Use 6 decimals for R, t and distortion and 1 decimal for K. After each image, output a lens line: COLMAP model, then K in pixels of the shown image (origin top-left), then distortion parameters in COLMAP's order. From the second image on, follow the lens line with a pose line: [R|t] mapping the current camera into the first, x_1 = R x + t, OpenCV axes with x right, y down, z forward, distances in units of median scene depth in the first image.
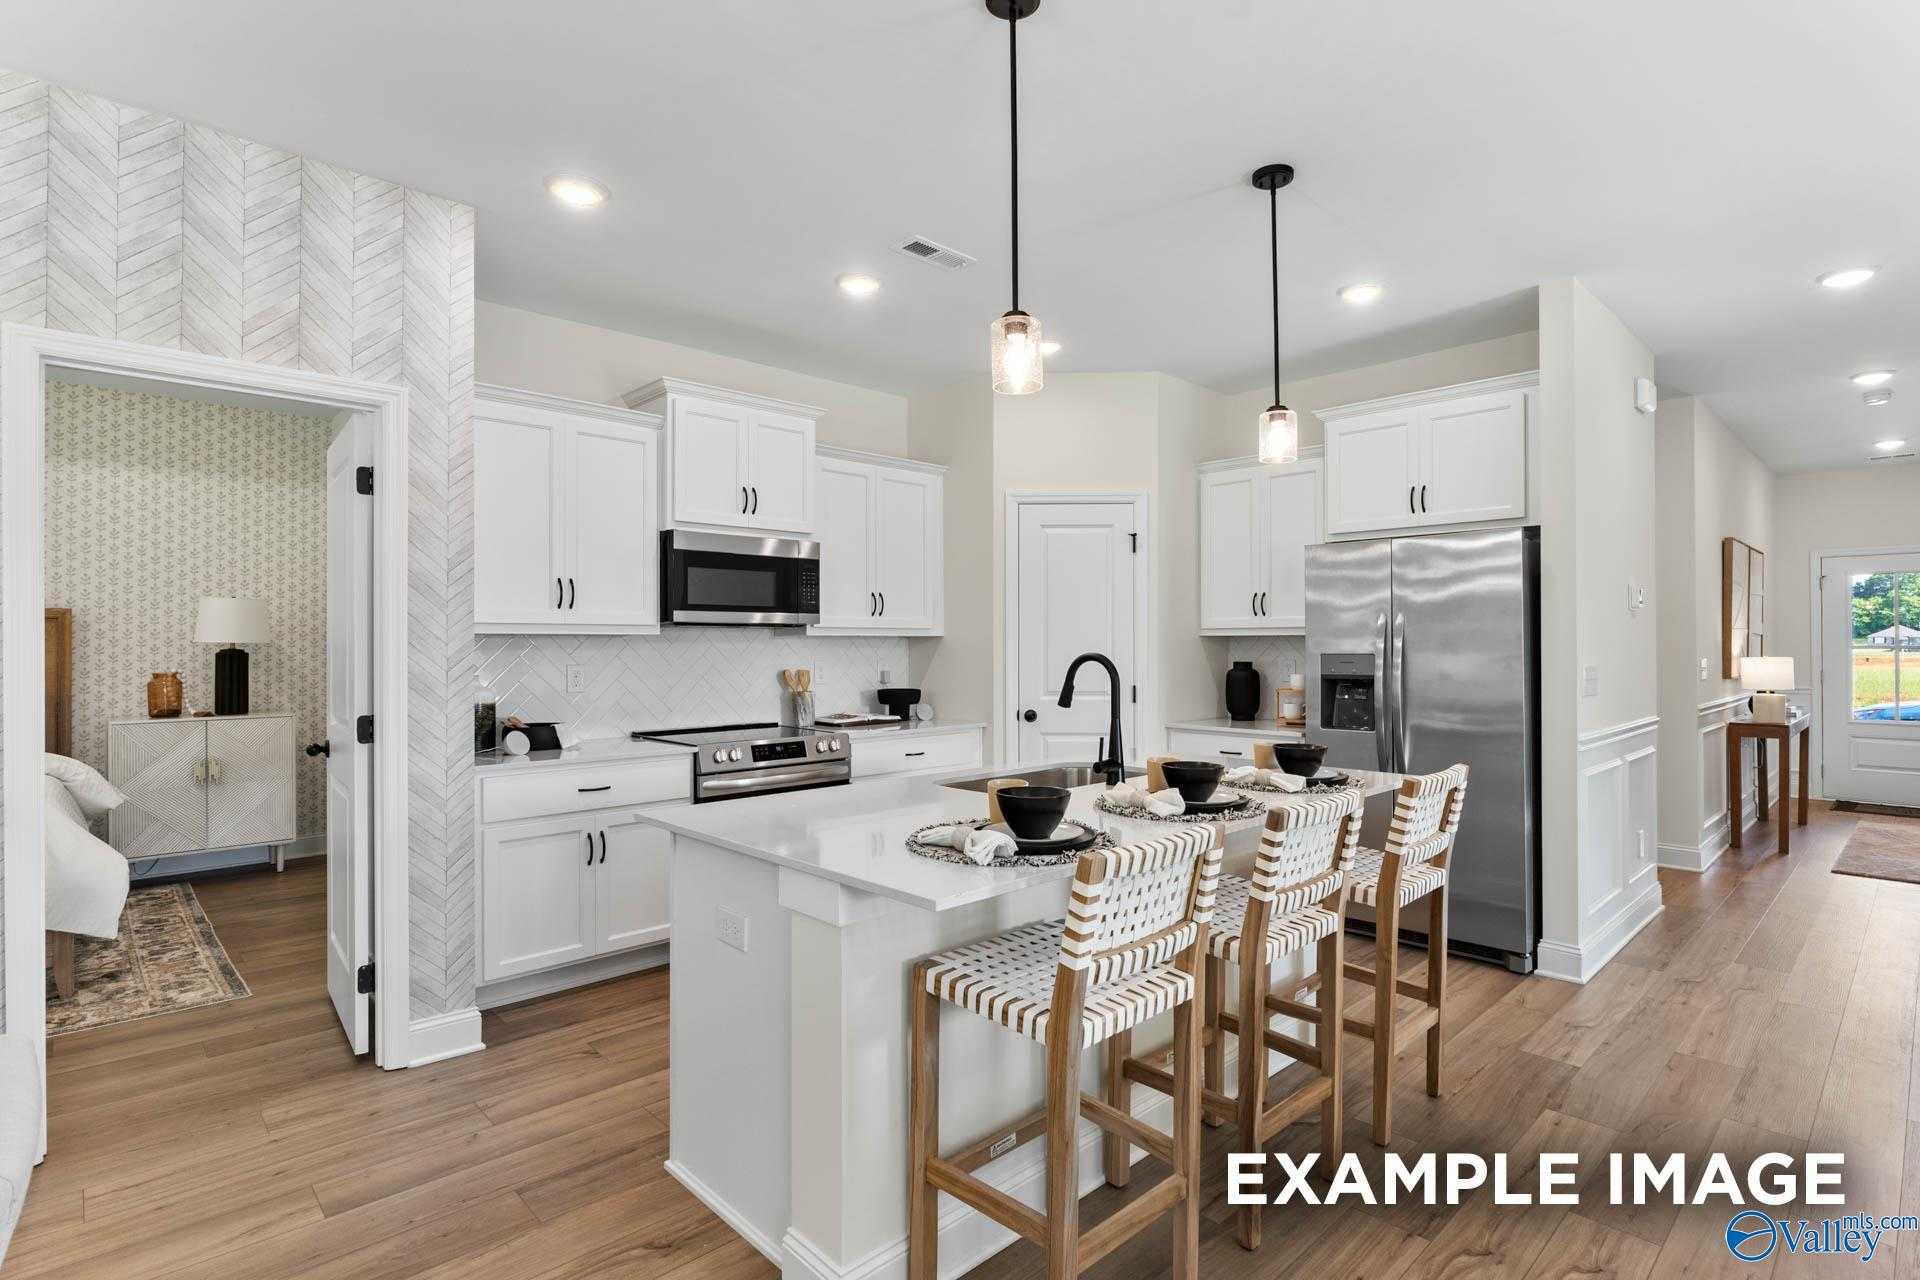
lens RADIAL K [[945.7, 0, 964.8], [0, 945.7, 638.1], [0, 0, 1]] dist [0.000490, 0.001047]
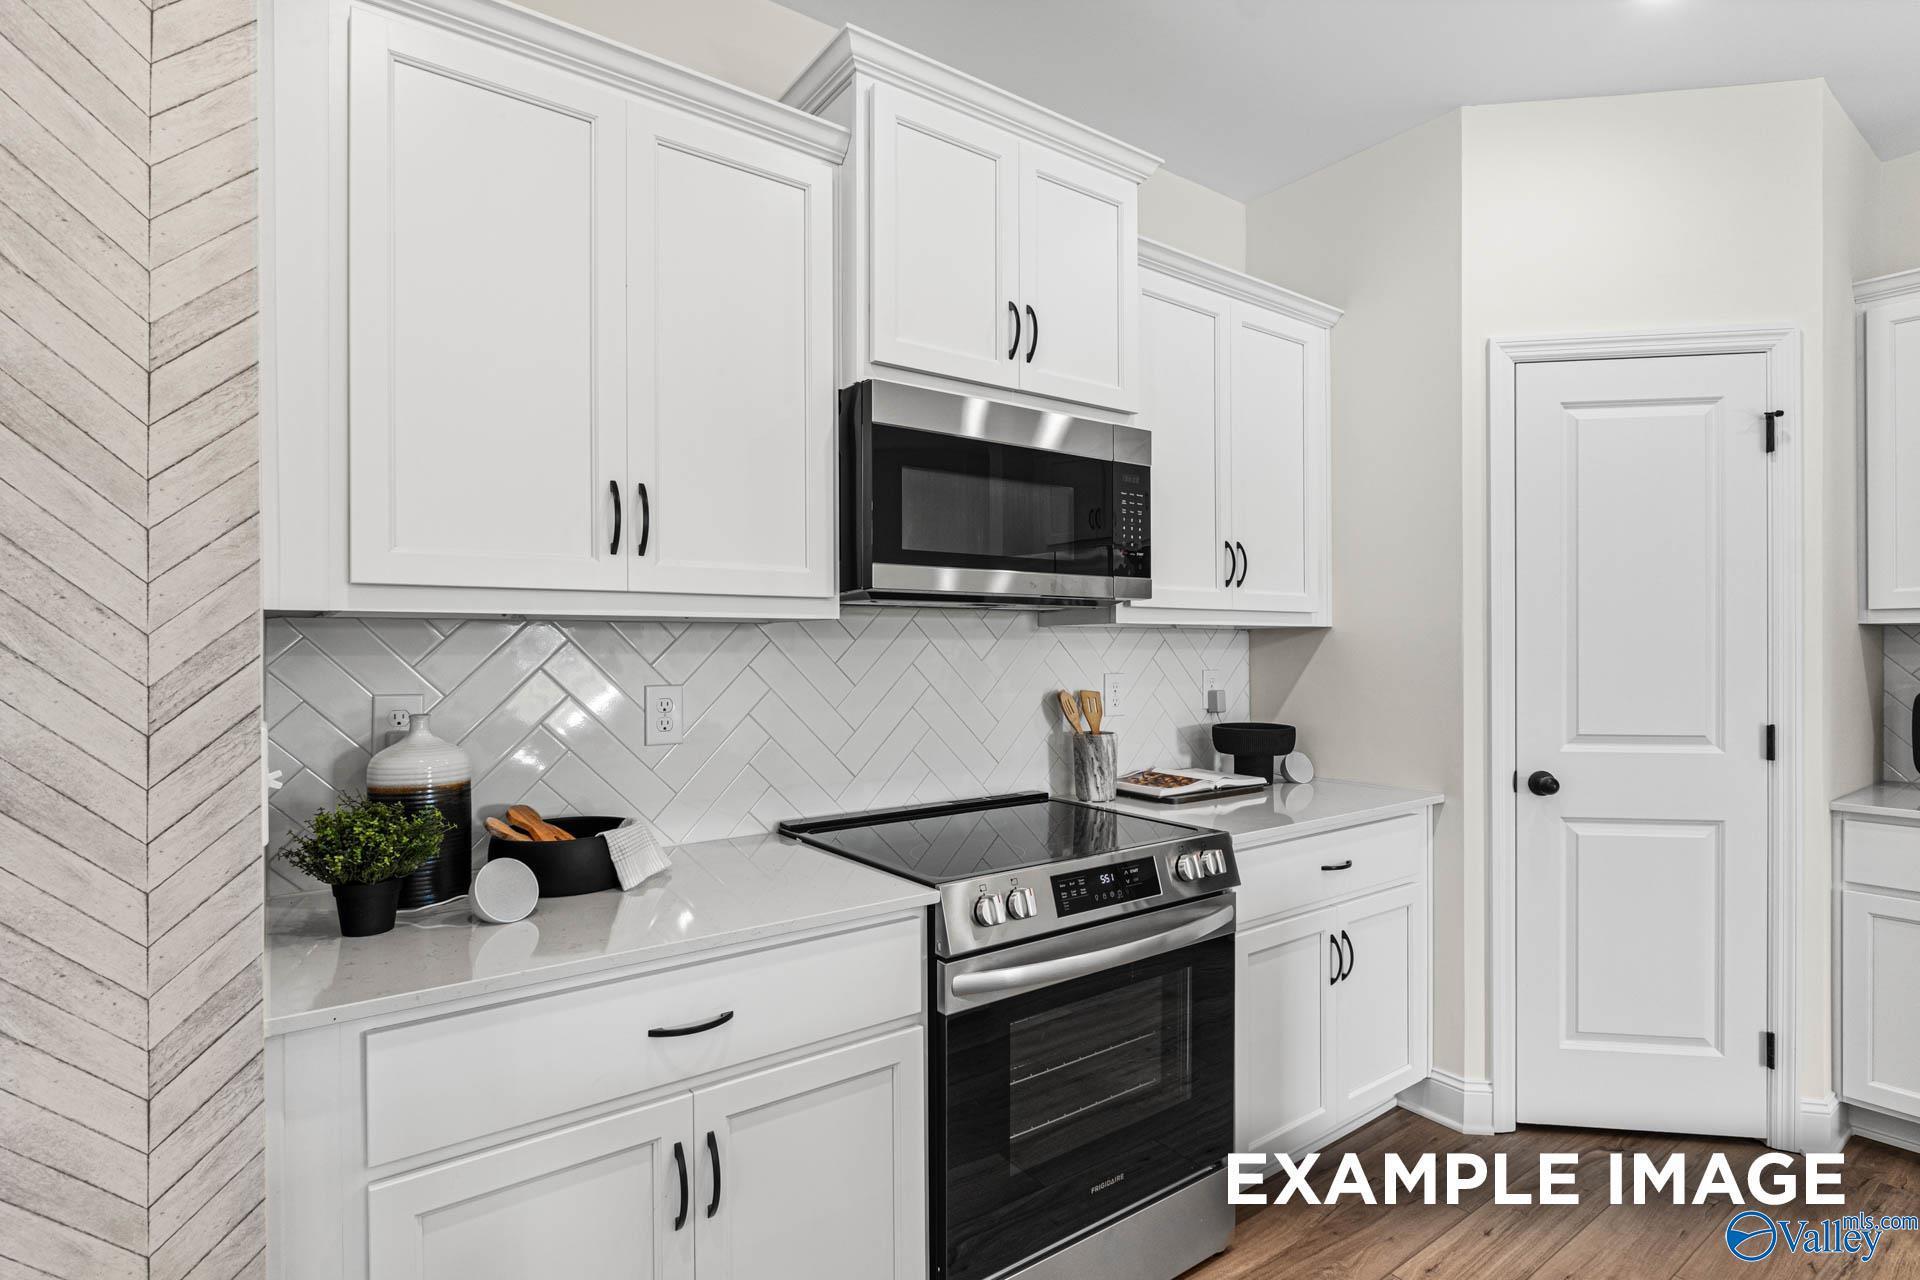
lens RADIAL K [[945.7, 0, 969.6], [0, 945.7, 644.4], [0, 0, 1]] dist [0.000490, 0.001047]
pose [[0.992441, -0.000920, -0.122716, -0.194383], [0.001580, 0.999985, 0.005286, 0.005838], [0.122710, -0.005440, 0.992428, 0.529200]]
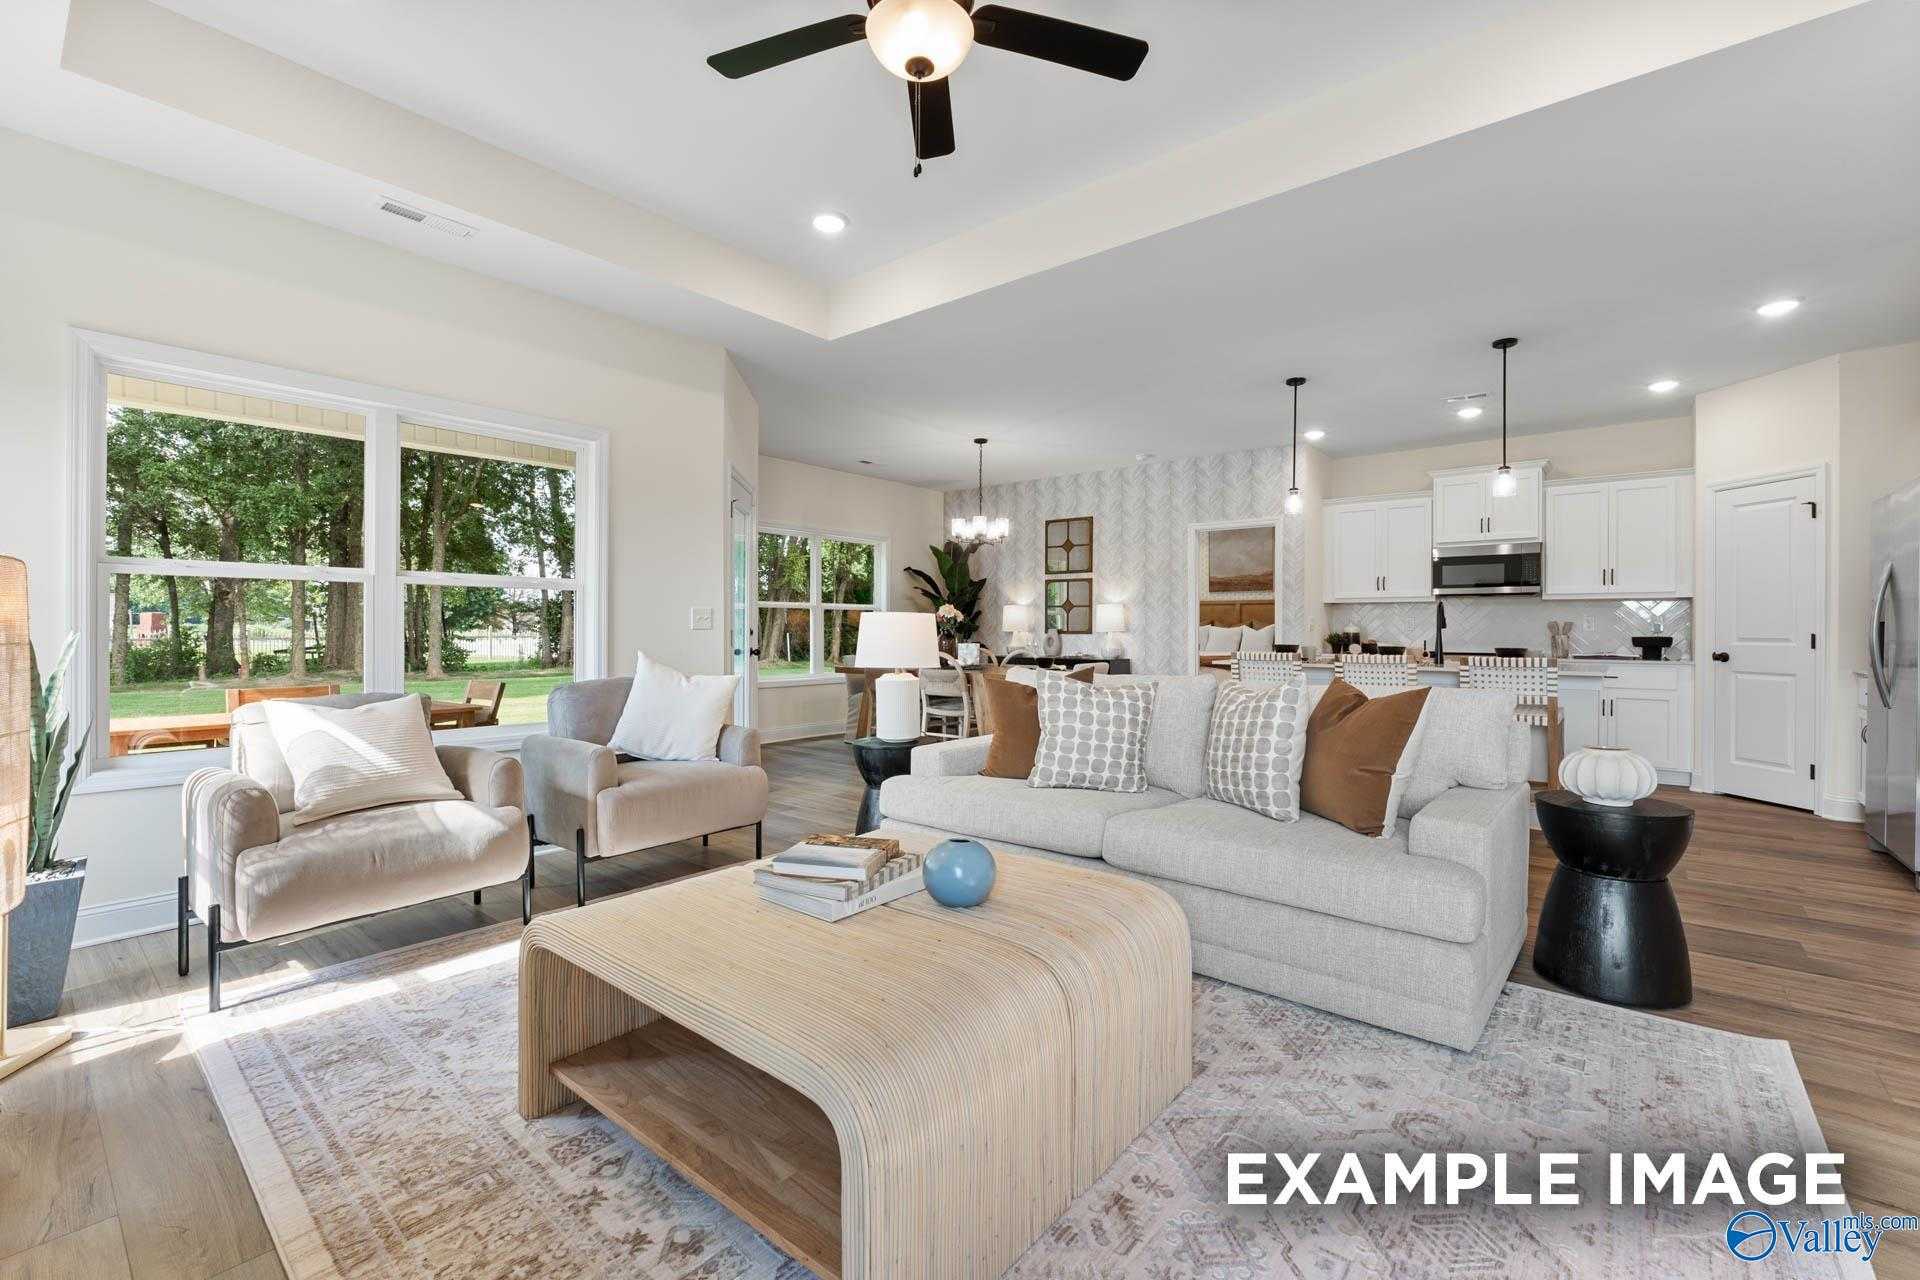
lens RADIAL K [[813.5, 0, 965.1], [0, 813.5, 629.6], [0, 0, 1]] dist [-0.001921, -0.000154]
pose [[0.128514, 0.006137, -0.991689, 1.169738], [0.002505, 0.999976, 0.006513, 0.040182], [0.991705, -0.003321, 0.128495, -0.179438]]
